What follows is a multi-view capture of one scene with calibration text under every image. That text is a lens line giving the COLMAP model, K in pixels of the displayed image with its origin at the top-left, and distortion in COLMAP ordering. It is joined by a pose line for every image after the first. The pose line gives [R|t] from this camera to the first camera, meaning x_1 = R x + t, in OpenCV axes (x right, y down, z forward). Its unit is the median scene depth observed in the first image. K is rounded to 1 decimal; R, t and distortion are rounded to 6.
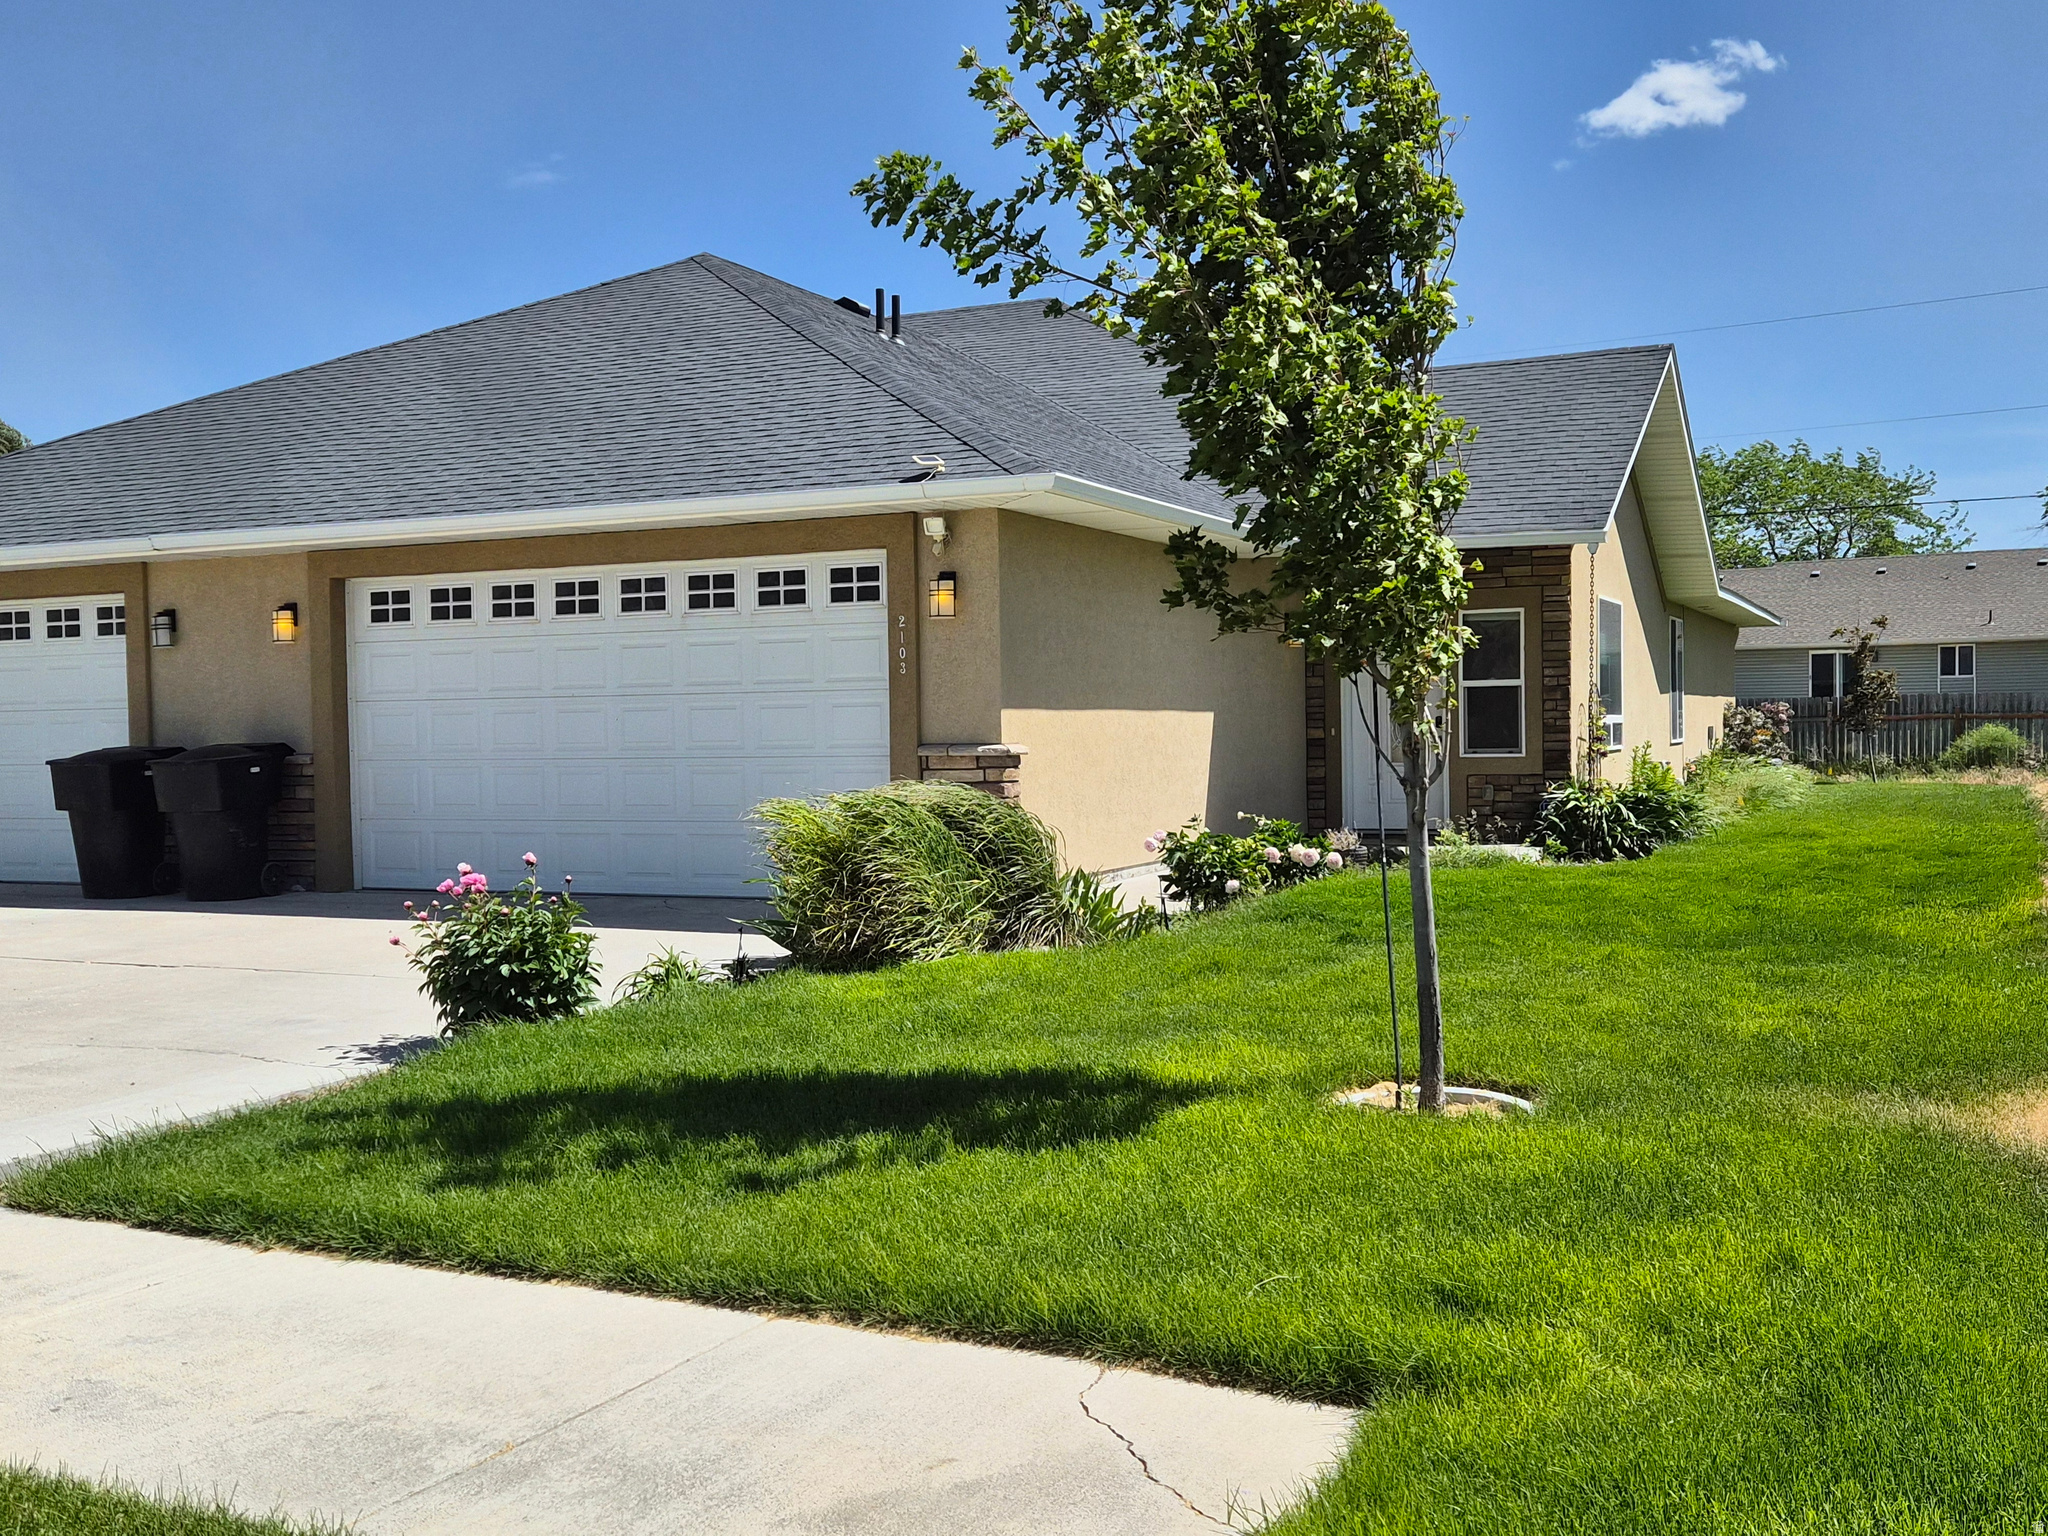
lens RADIAL K [[2101.5, 0, 1020.5], [0, 2101.5, 768.6], [0, 0, 1]] dist [0.043214, 0.000000]
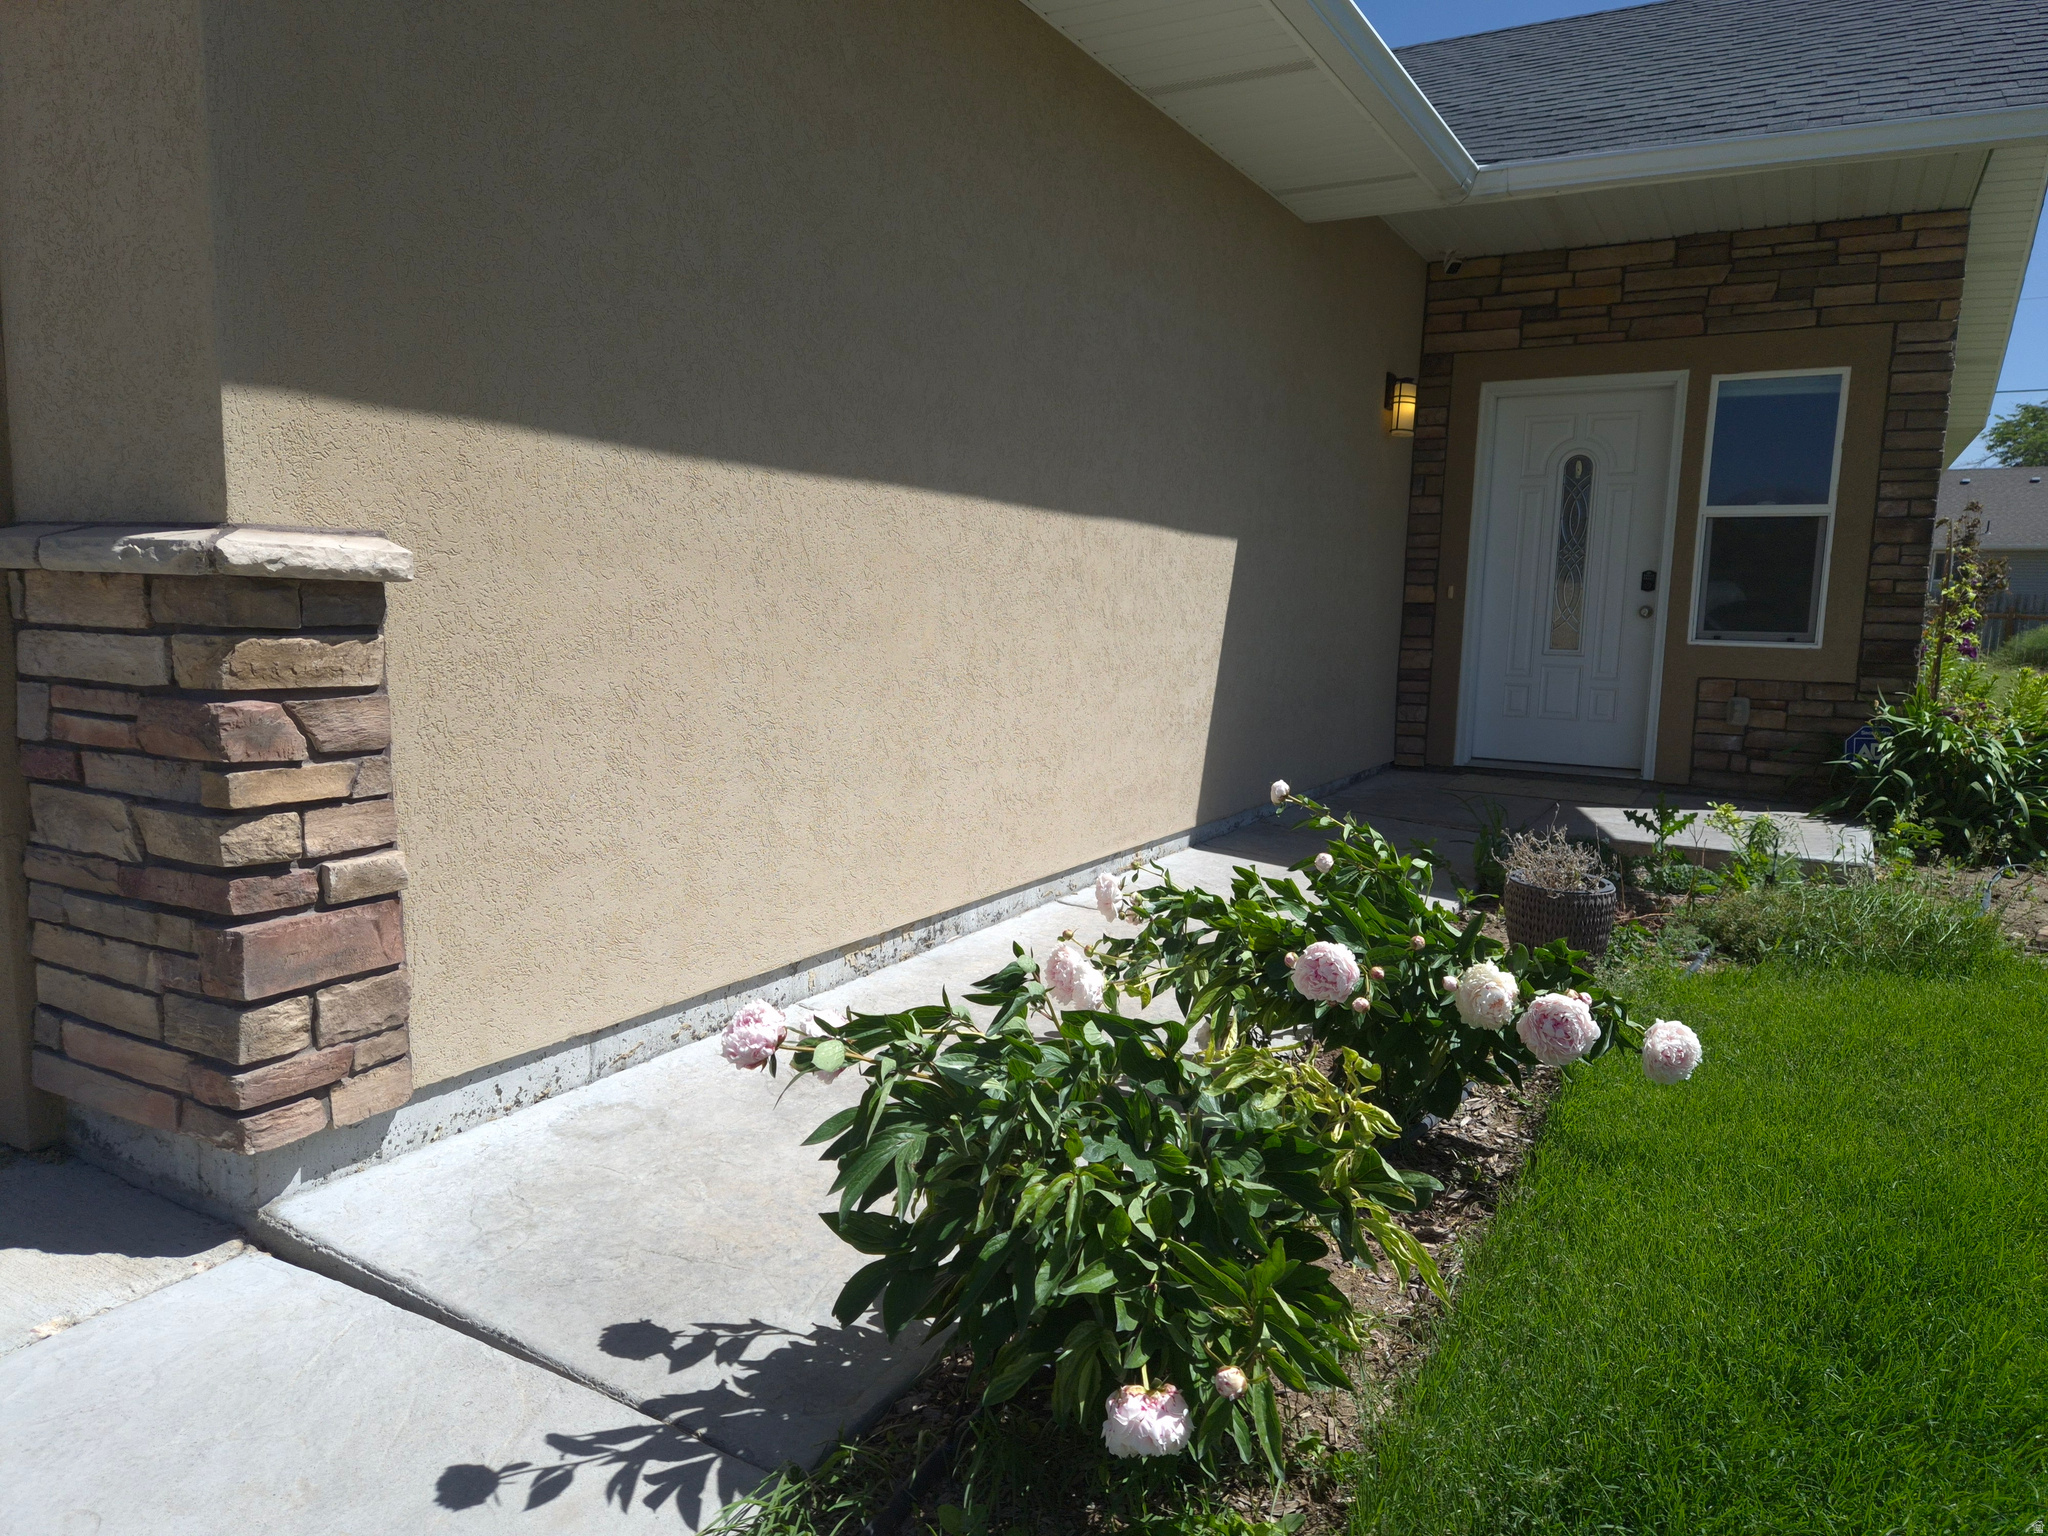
lens RADIAL K [[1372.4, 0, 1027.0], [0, 1372.4, 766.9], [0, 0, 1]] dist [0.064650, -0.054040]
pose [[0.995834, 0.050754, -0.075754, 0.064456], [-0.042847, 0.993802, 0.102578, -0.003654], [0.080491, -0.098905, 0.991836, 0.624434]]
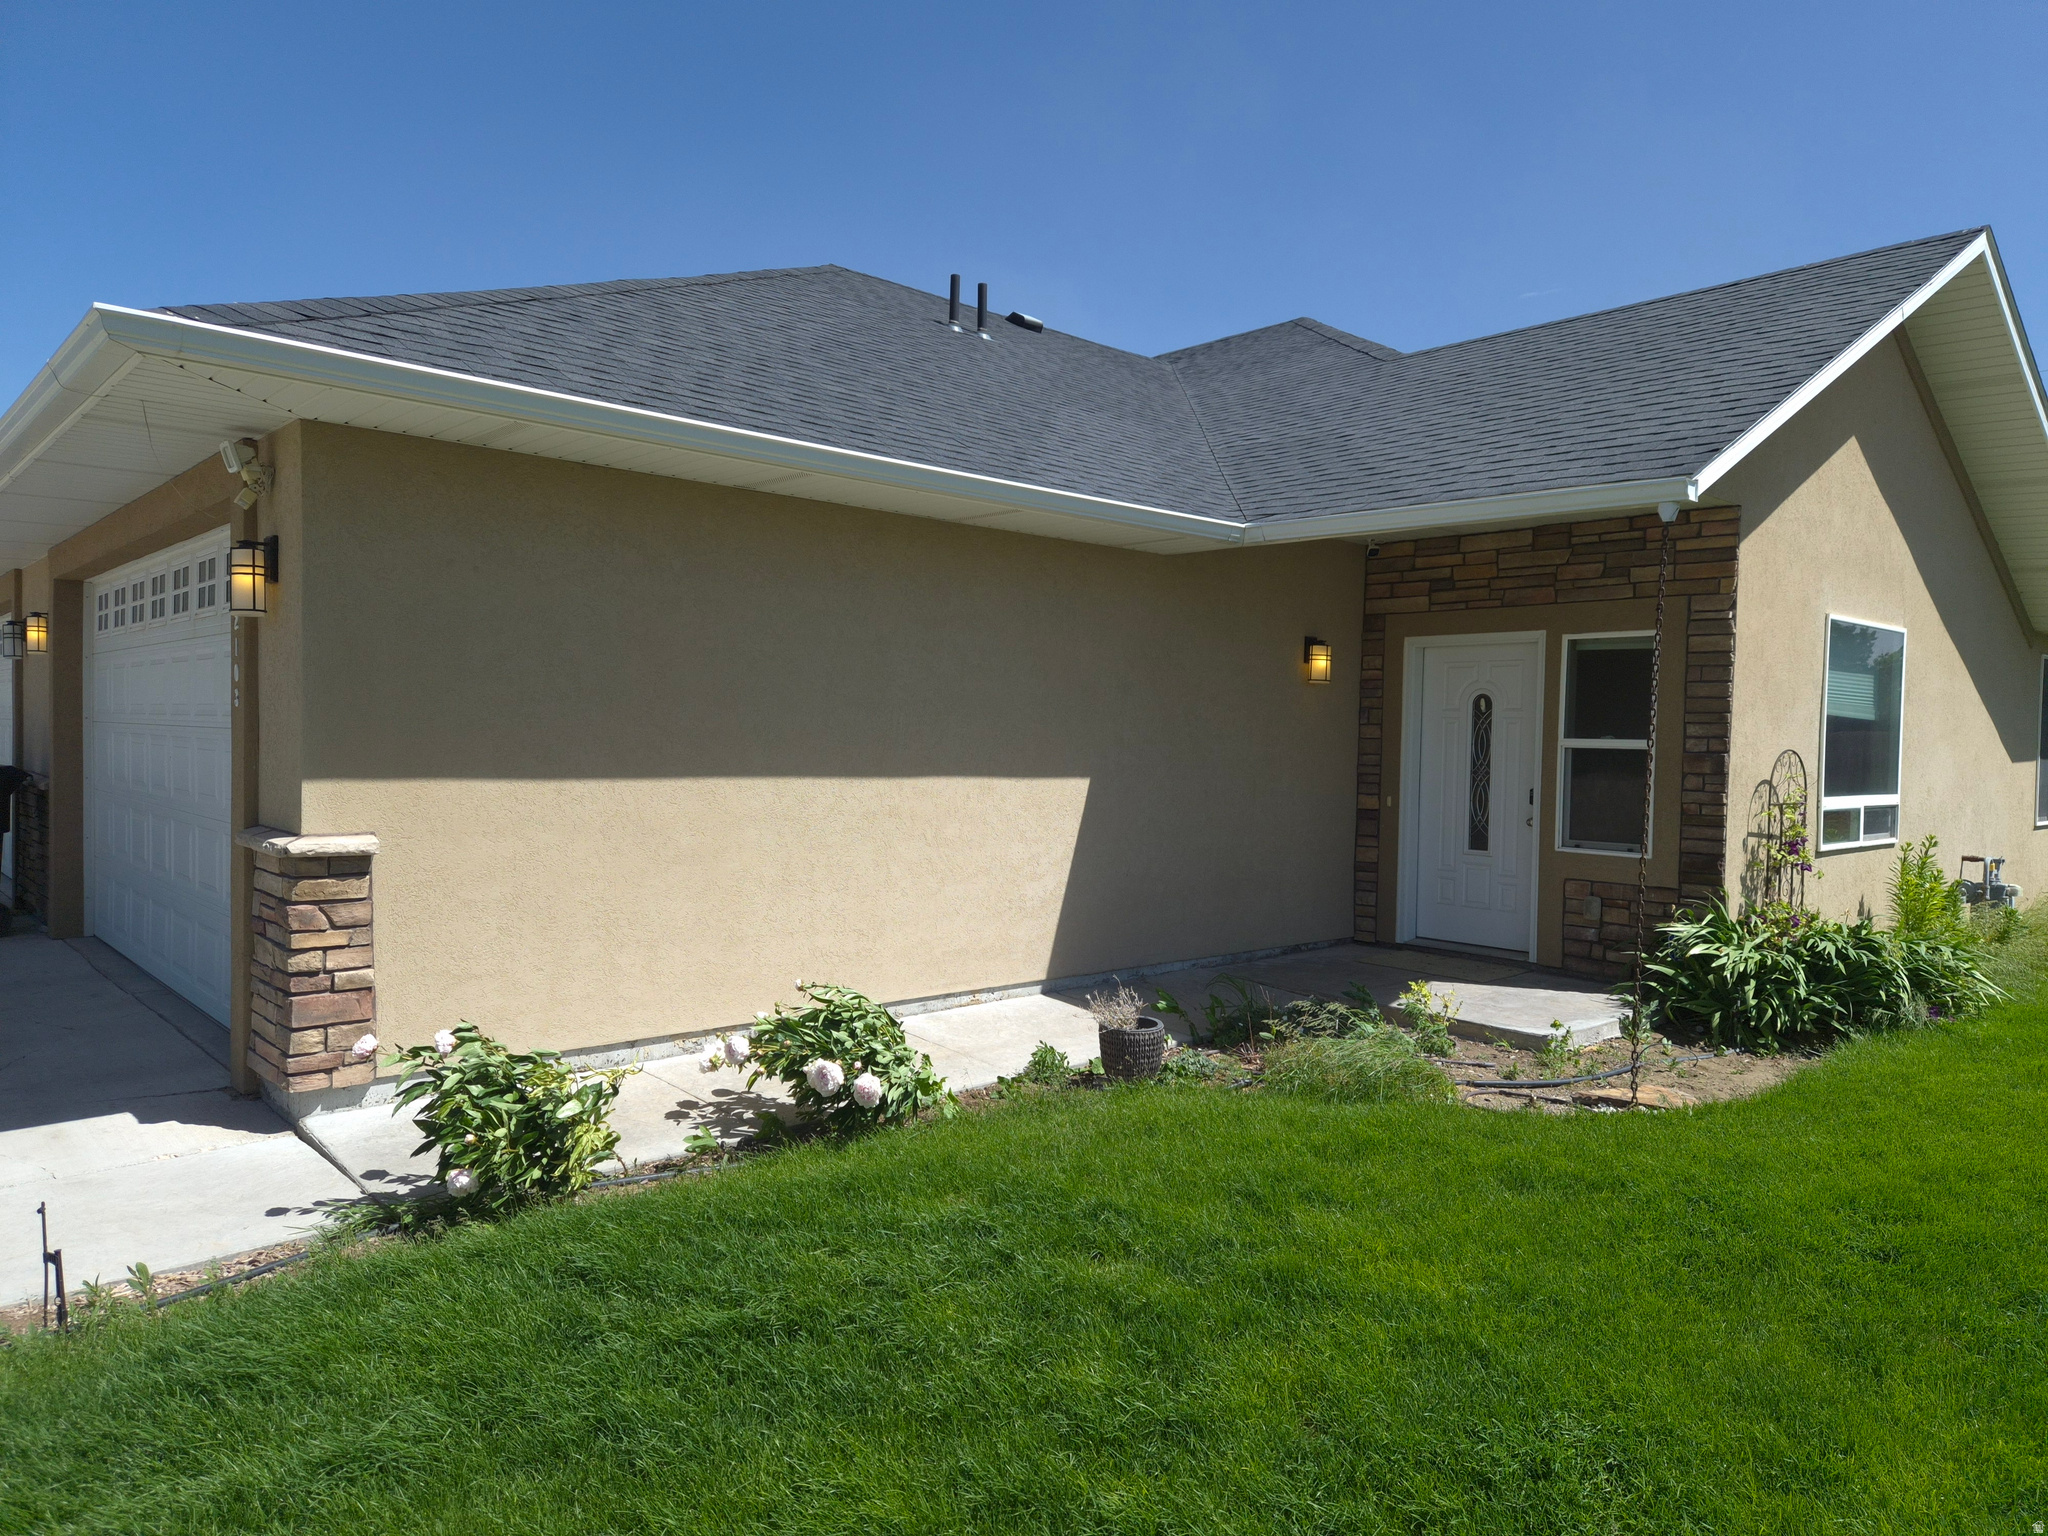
lens RADIAL K [[1372.4, 0, 1058.2], [0, 1372.4, 757.7], [0, 0, 1]] dist [0.064650, -0.054040]
pose [[0.921858, 0.042552, -0.385184, 0.233924], [-0.043392, 0.999037, 0.006515, -0.031804], [0.385091, 0.010708, 0.922817, 0.534282]]
